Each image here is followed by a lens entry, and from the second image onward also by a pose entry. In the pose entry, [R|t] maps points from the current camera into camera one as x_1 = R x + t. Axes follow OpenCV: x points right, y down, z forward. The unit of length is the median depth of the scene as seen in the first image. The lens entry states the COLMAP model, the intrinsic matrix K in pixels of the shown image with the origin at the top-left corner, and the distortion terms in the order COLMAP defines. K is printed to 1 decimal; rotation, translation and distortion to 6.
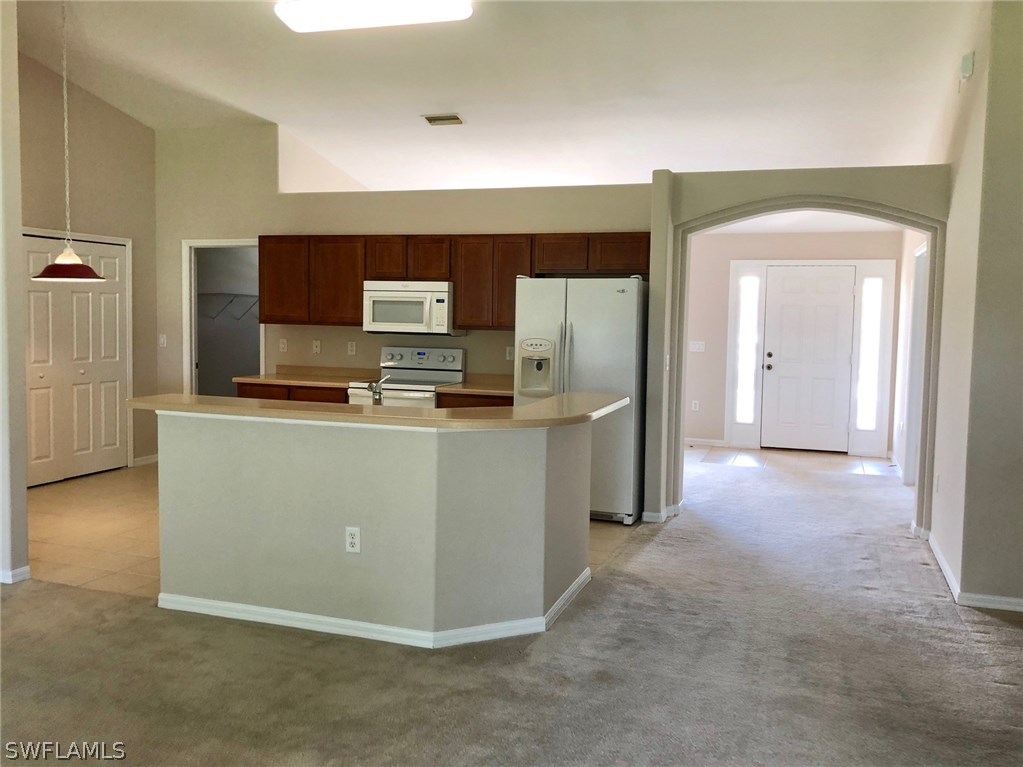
lens RADIAL K [[900.1, 0, 511.5], [0, 900.1, 383.5], [0, 0, 1]] dist [0.078682, -0.110419]
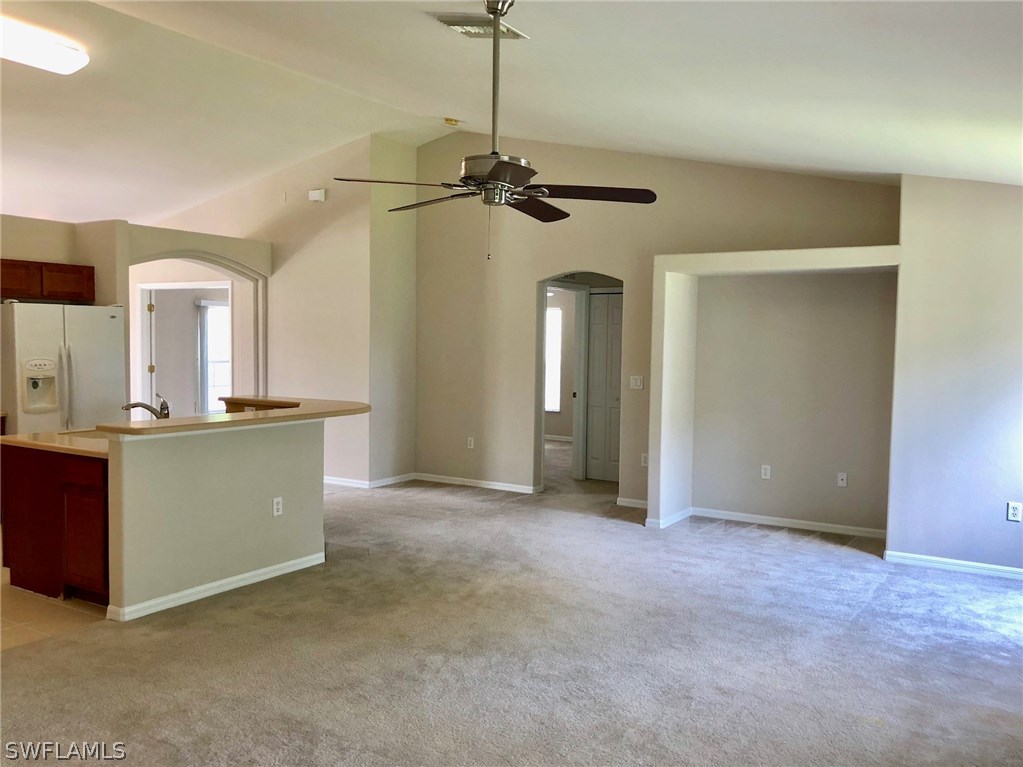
lens RADIAL K [[900.1, 0, 511.5], [0, 900.1, 383.5], [0, 0, 1]] dist [0.078682, -0.110419]
pose [[0.220529, -0.070330, 0.972841, -0.814285], [0.061337, 0.996423, 0.058130, -0.044015], [-0.973450, 0.046852, 0.224054, 0.177494]]
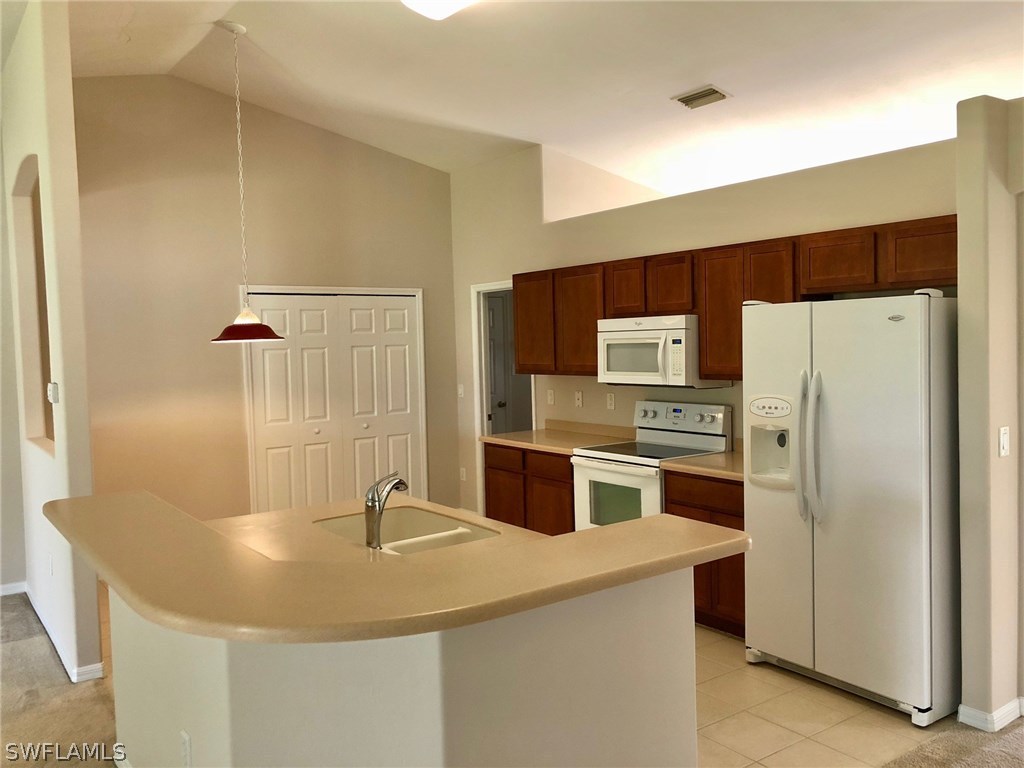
lens RADIAL K [[857.2, 0, 482.2], [0, 857.2, 383.7], [0, 0, 1]] dist [0.056183, -0.069043]
pose [[0.822219, -0.012616, -0.569031, 0.185390], [-0.003684, 0.999615, -0.027486, -0.037265], [0.569159, 0.024696, 0.821856, 0.332422]]
